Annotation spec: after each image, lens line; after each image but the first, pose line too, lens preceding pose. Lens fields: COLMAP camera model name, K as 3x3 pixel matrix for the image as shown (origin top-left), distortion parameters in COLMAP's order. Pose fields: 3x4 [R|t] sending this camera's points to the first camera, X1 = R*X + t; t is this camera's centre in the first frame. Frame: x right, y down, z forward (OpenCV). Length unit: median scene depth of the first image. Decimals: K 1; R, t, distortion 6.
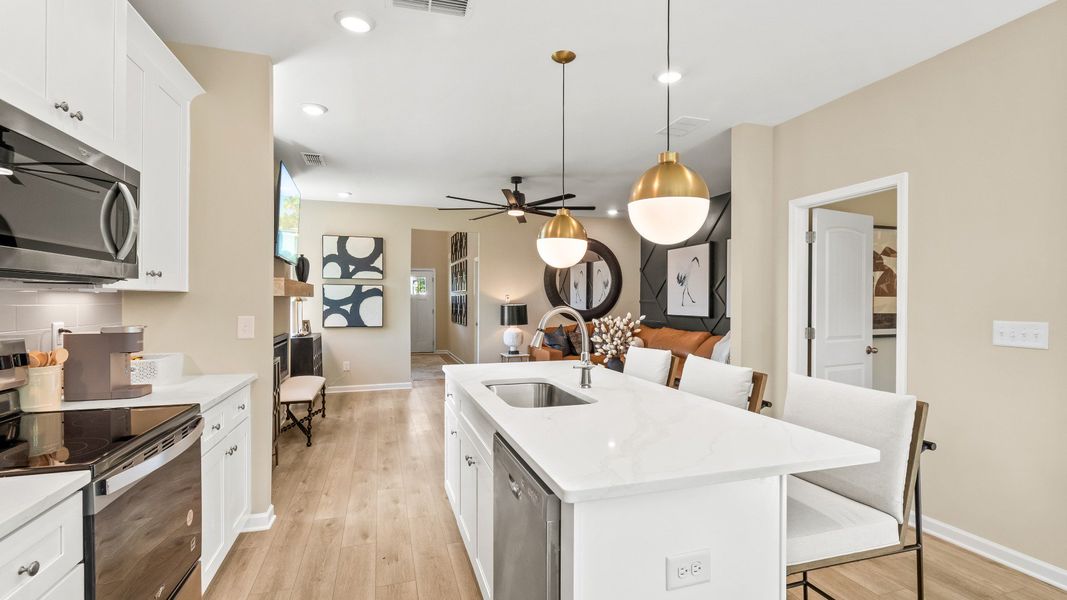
lens RADIAL K [[487.5, 0, 542.6], [0, 487.5, 303.3], [0, 0, 1]] dist [0.000790, -0.000508]
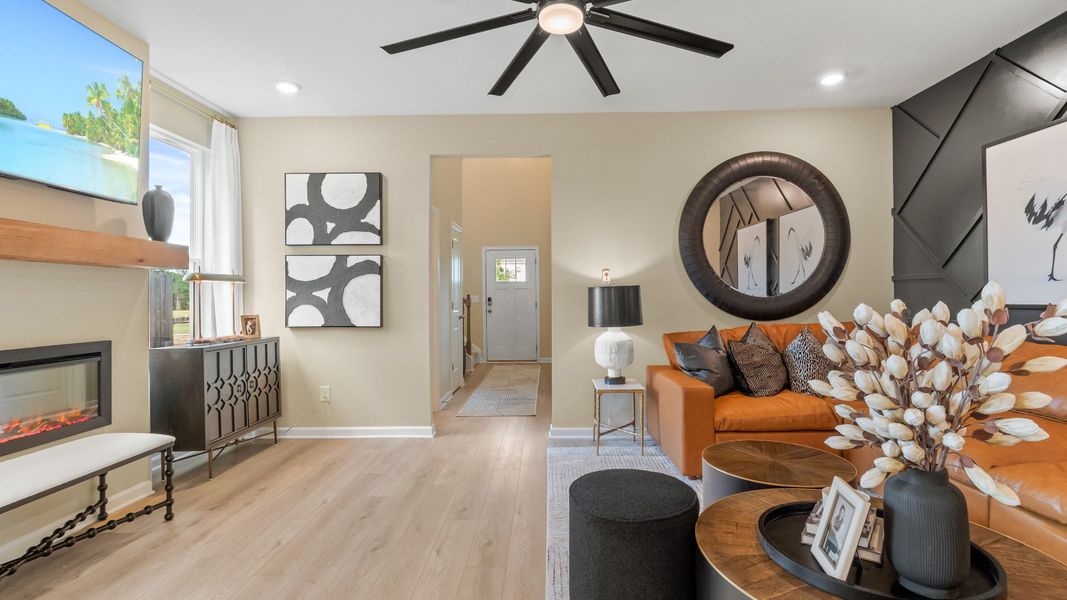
lens RADIAL K [[487.5, 0, 543.6], [0, 487.5, 296.8], [0, 0, 1]] dist [0.000790, -0.000508]
pose [[0.945166, -0.009402, -0.326454, 0.040677], [0.006944, 0.999938, -0.008695, 0.018720], [0.326515, 0.005951, 0.945173, 0.532746]]
